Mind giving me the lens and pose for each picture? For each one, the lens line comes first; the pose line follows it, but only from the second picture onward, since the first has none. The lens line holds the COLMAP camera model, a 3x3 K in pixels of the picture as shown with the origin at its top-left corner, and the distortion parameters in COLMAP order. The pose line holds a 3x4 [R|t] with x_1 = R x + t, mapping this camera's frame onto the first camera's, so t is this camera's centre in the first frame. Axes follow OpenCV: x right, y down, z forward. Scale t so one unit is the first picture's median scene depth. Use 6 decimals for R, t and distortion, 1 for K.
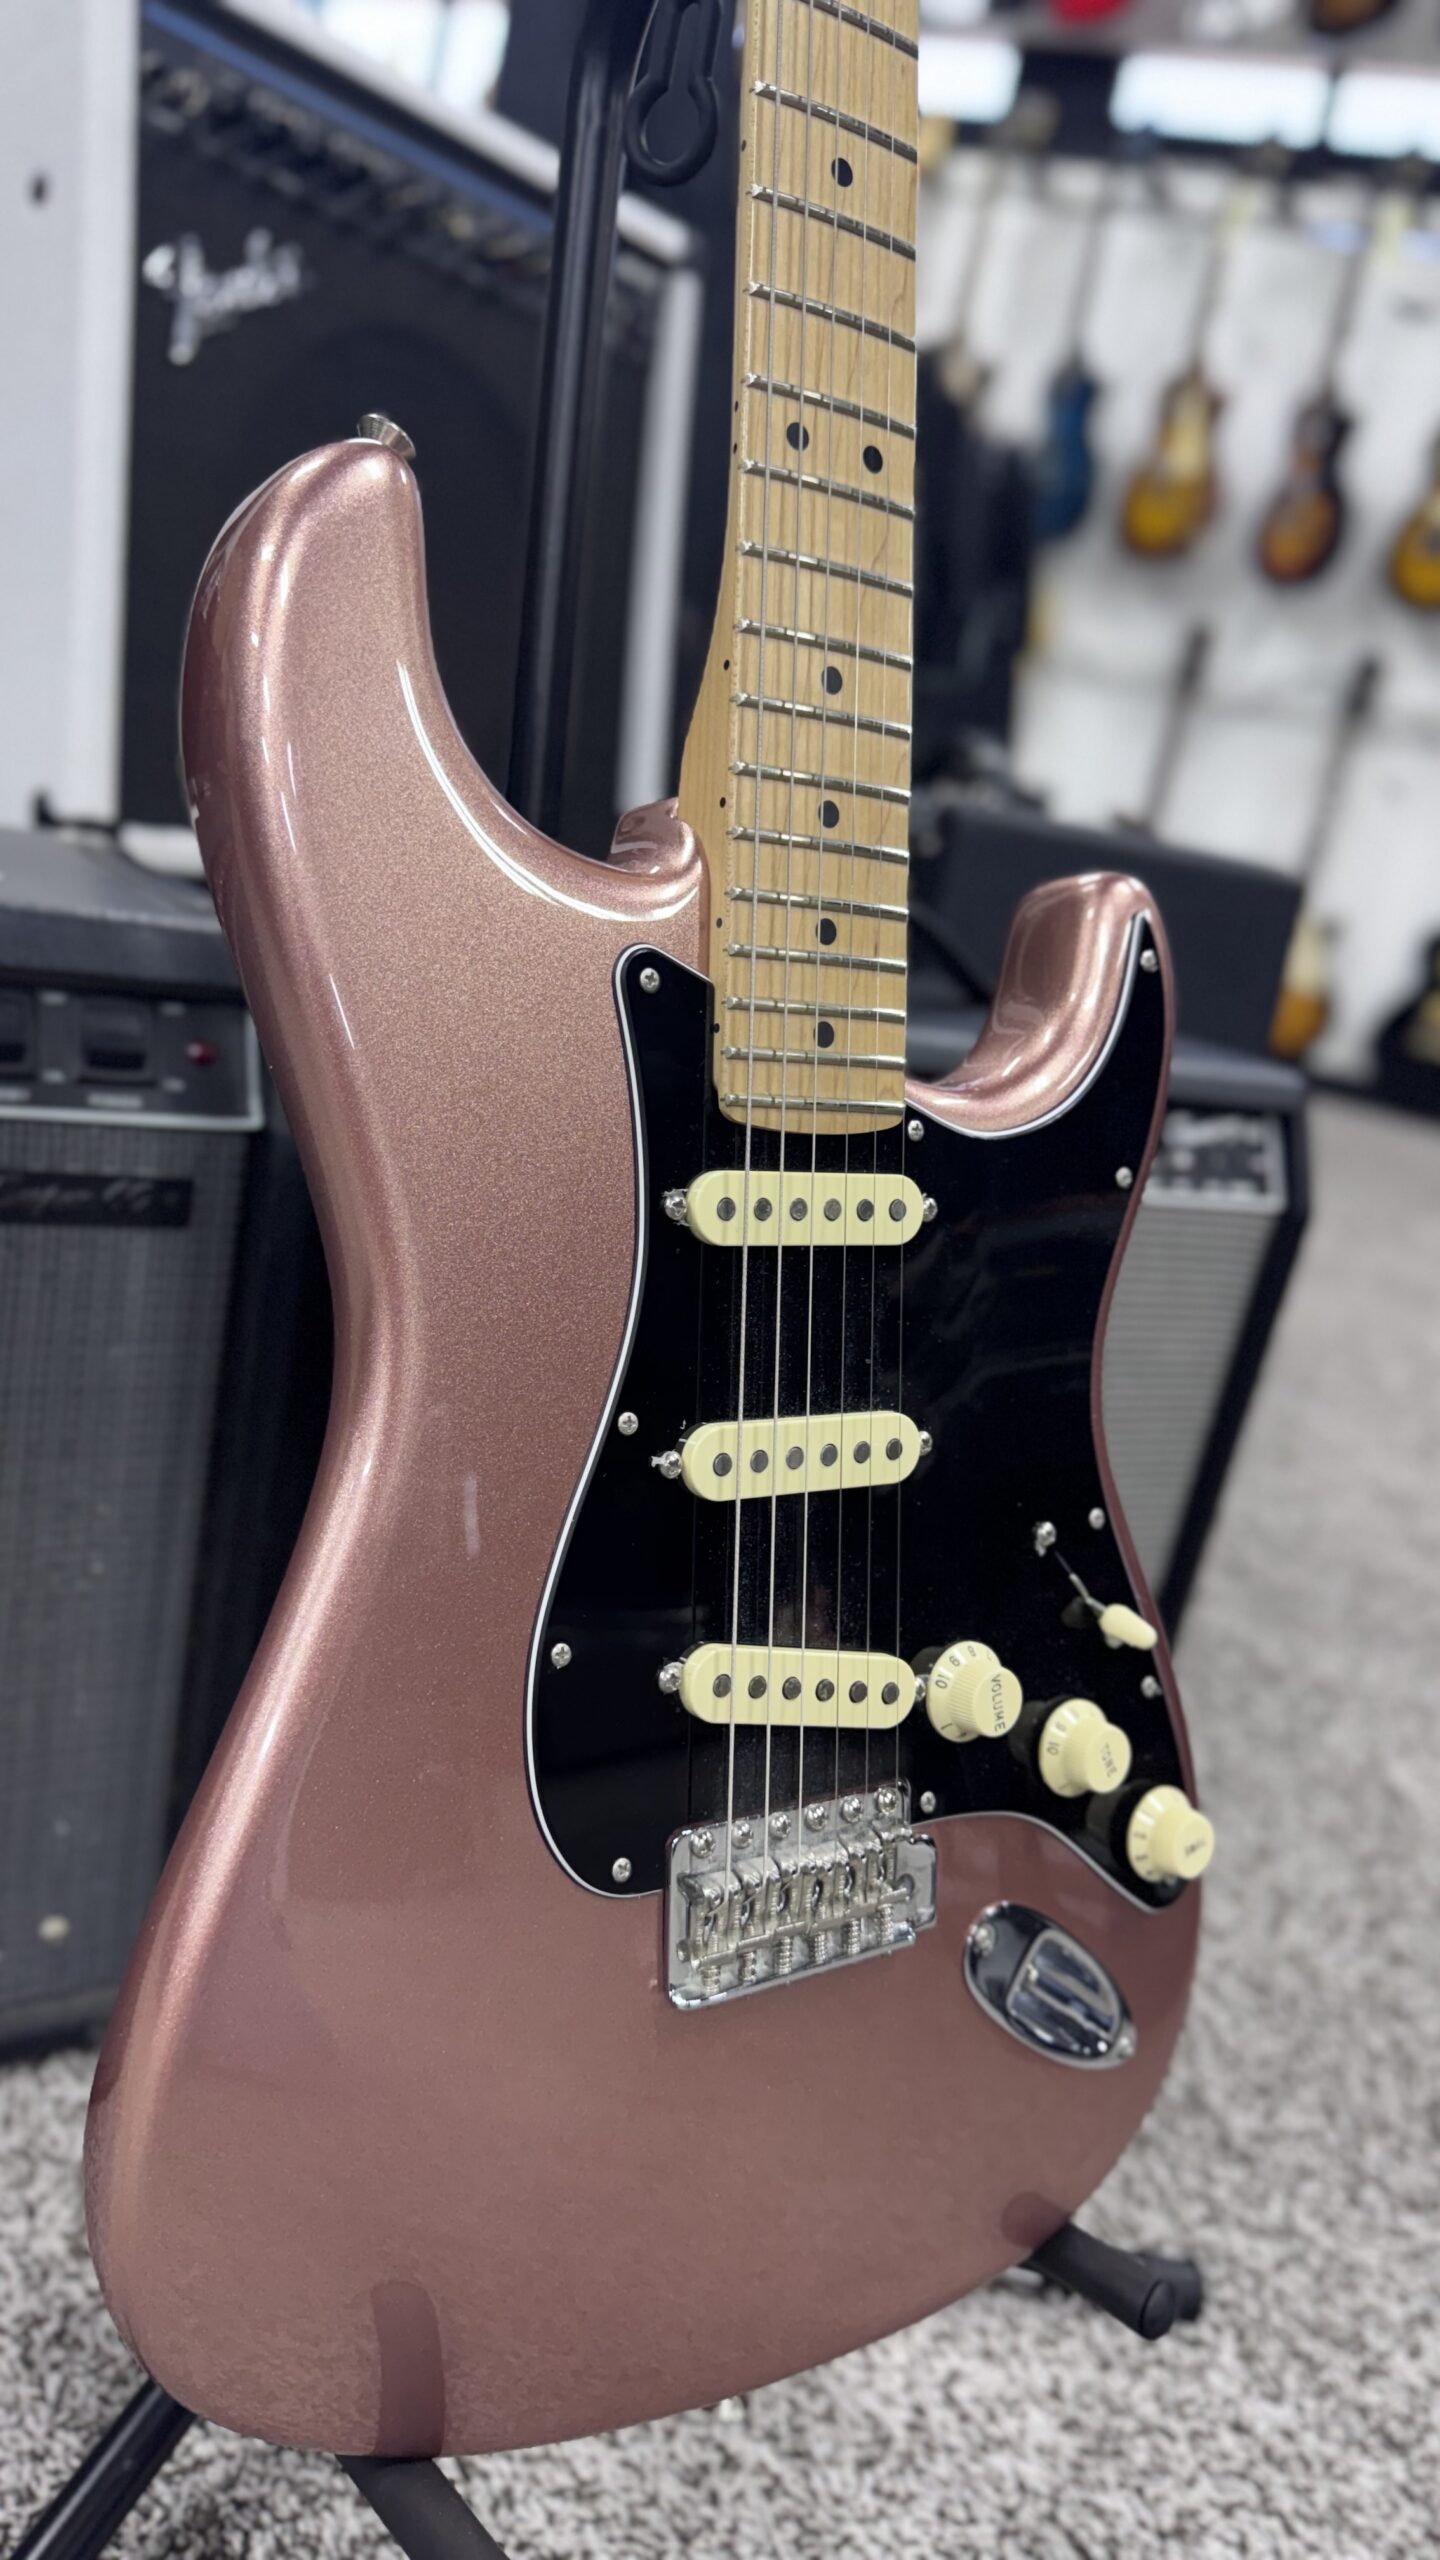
lens RADIAL K [[1839.6, 0, 733.1], [0, 1839.6, 1289.8], [0, 0, 1]] dist [0.059616, -0.073057]
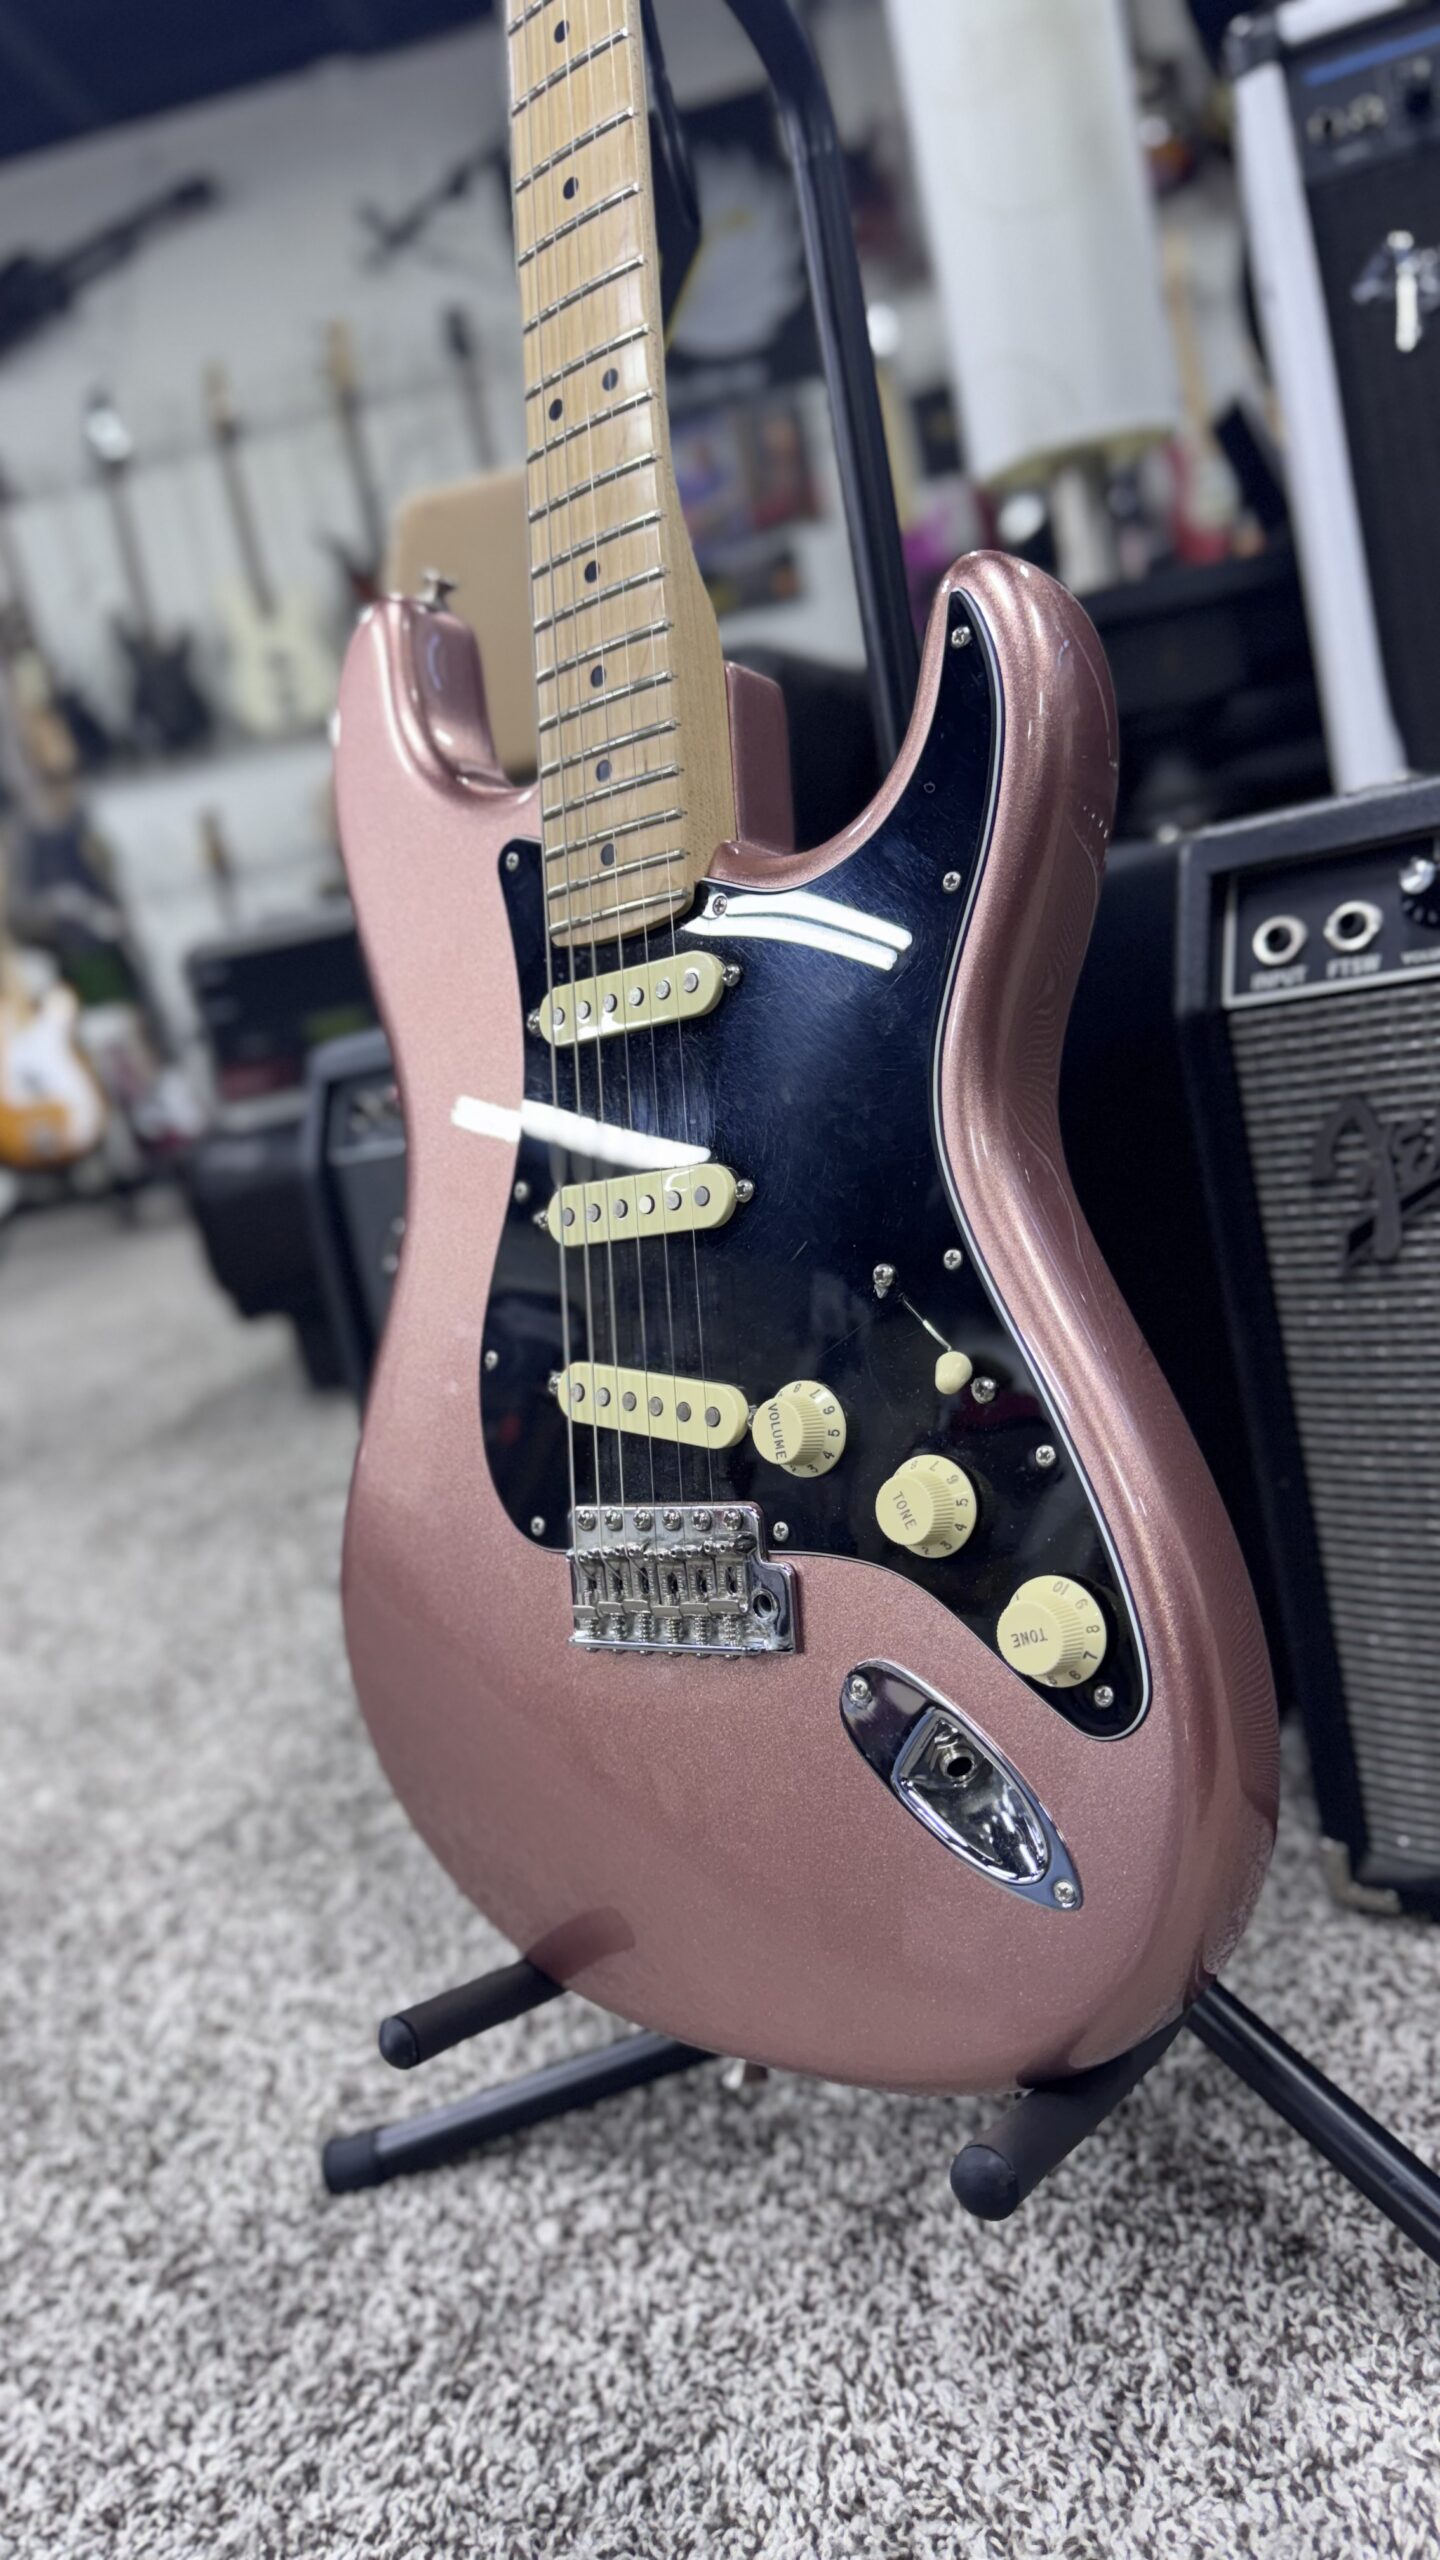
lens RADIAL K [[1859.2, 0, 720.0], [0, 1859.2, 1280.0], [0, 0, 1]] dist [0.005823, -0.010126]
pose [[0.234996, -0.098991, -0.966943, 1.123628], [0.012871, 0.995030, -0.098738, 0.240013], [0.971911, 0.010757, 0.235102, 0.730625]]
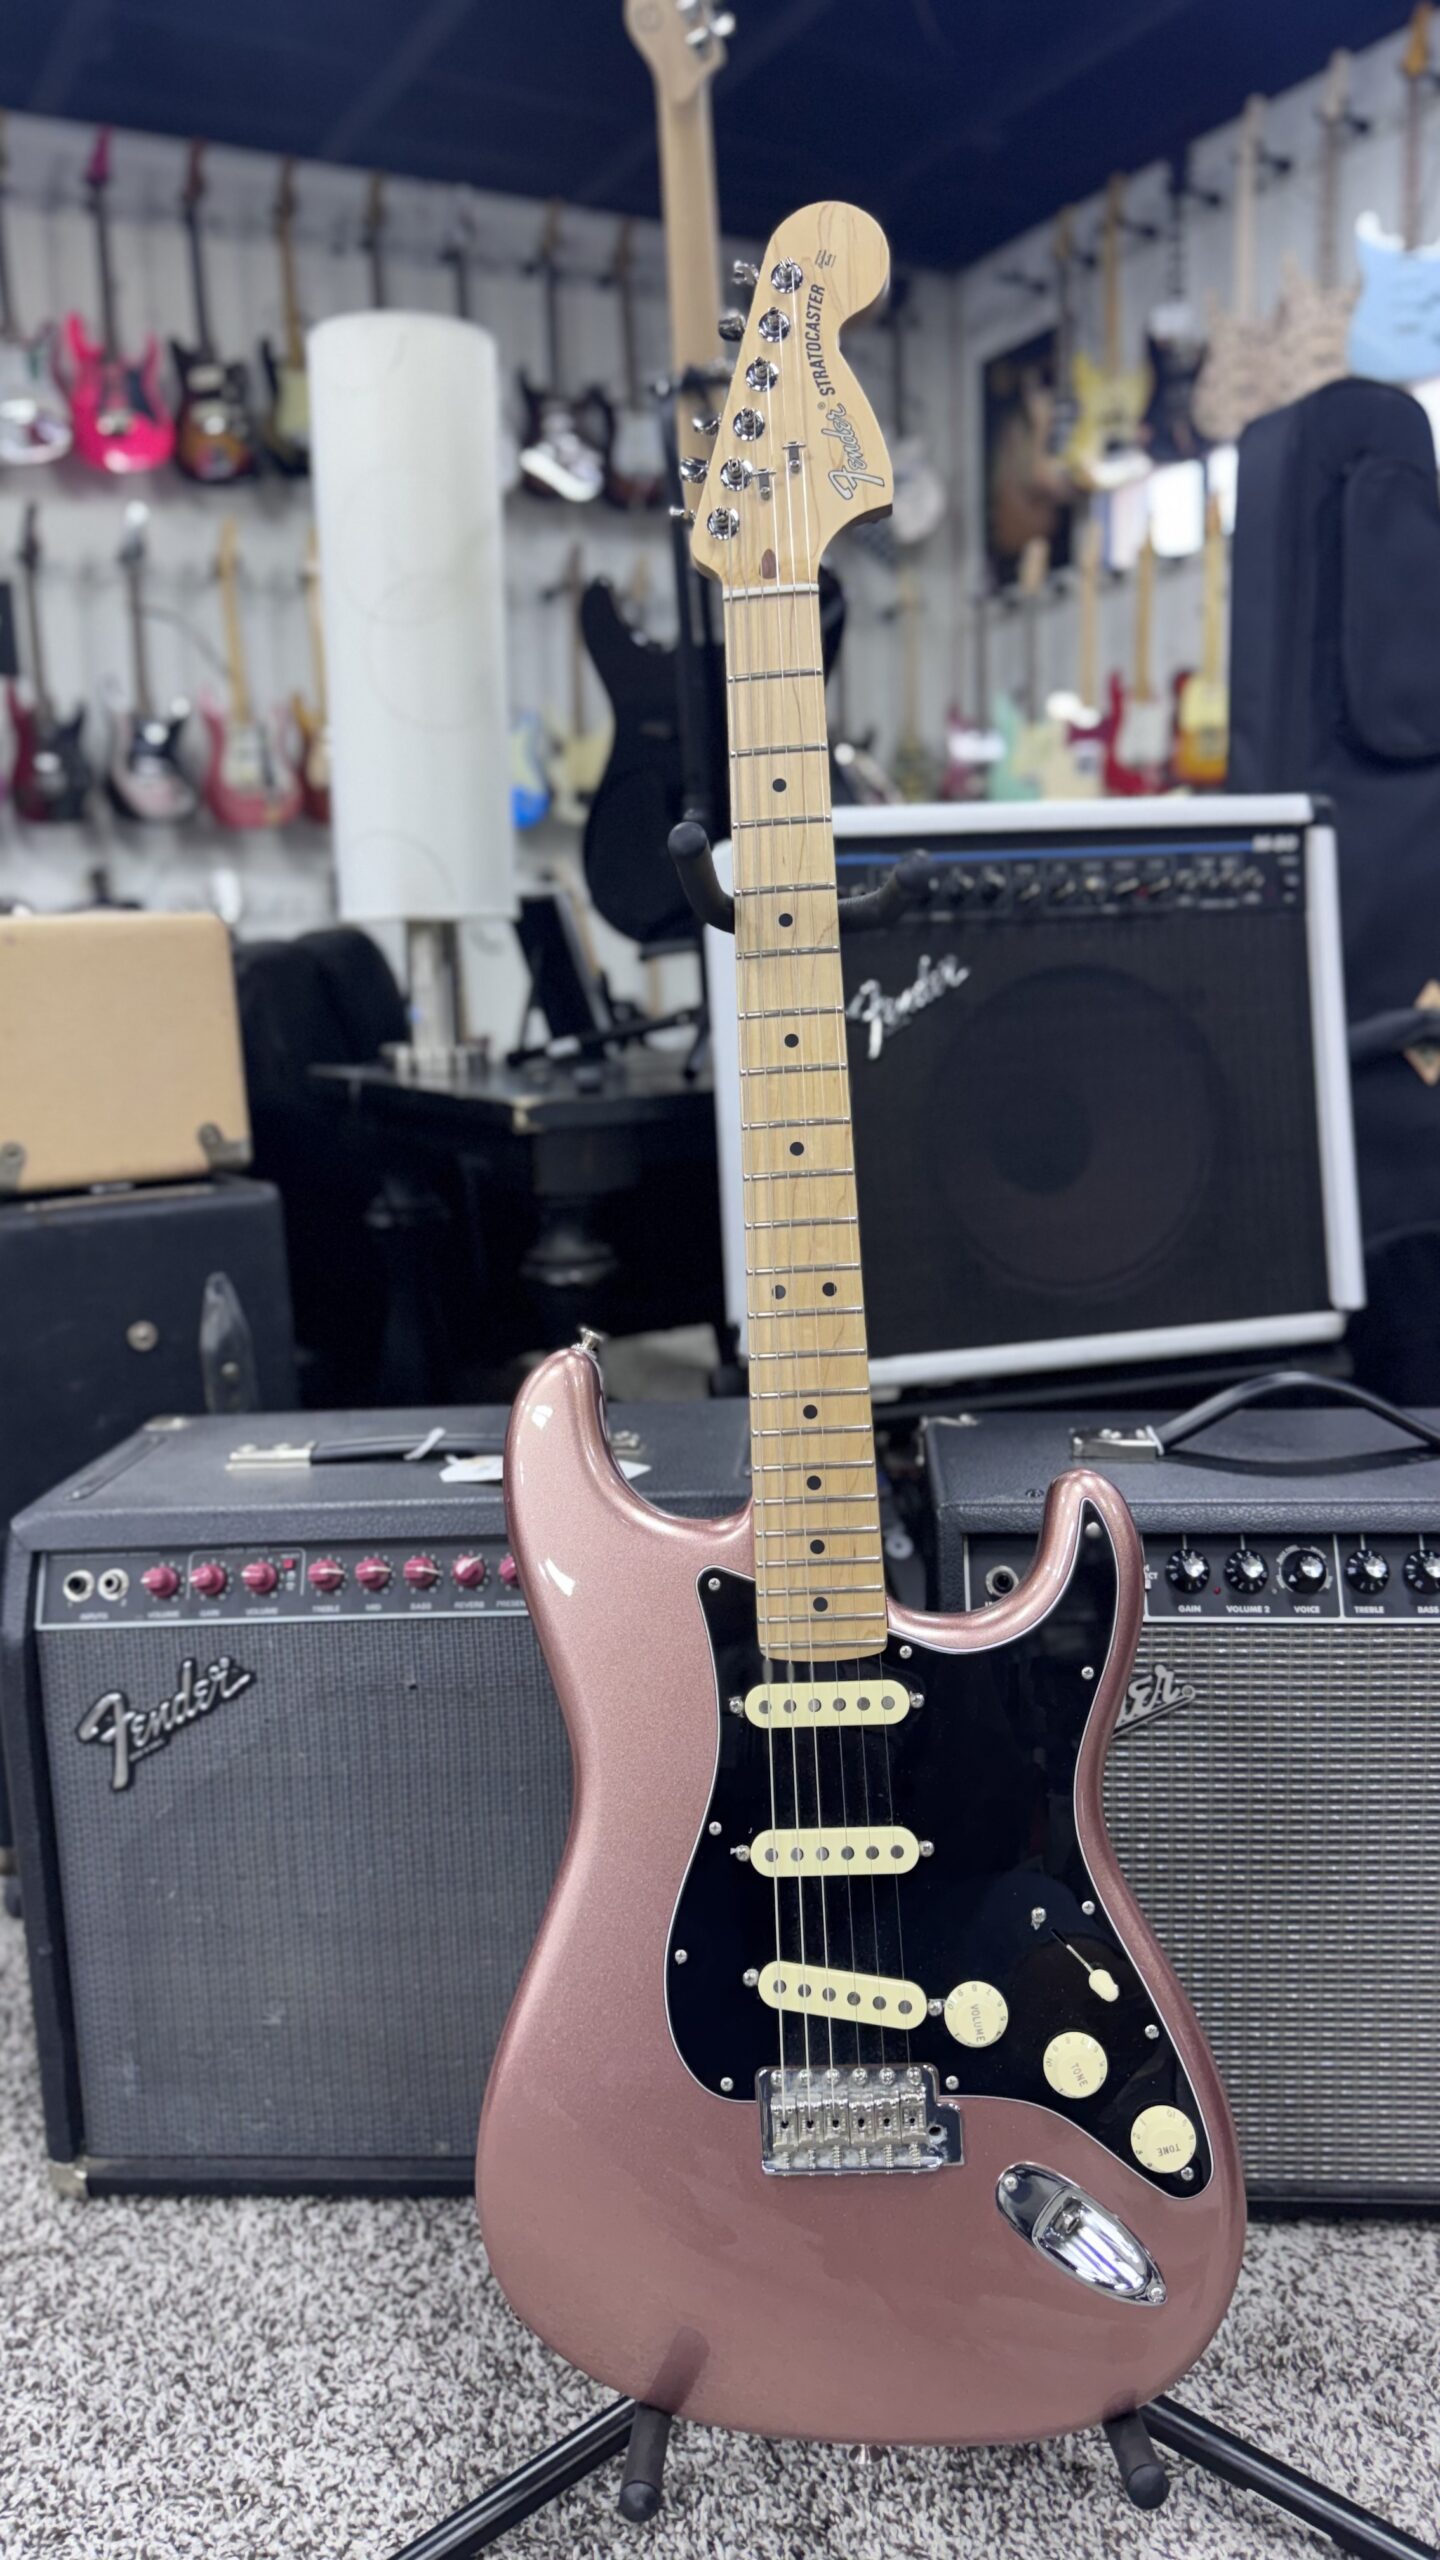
lens RADIAL K [[1859.2, 0, 720.0], [0, 1859.2, 1280.0], [0, 0, 1]] dist [0.005823, -0.010126]
pose [[0.759100, -0.123929, -0.639069, 1.067907], [0.026925, 0.986849, -0.159389, -0.153055], [0.650417, 0.103785, 0.752454, -0.397996]]
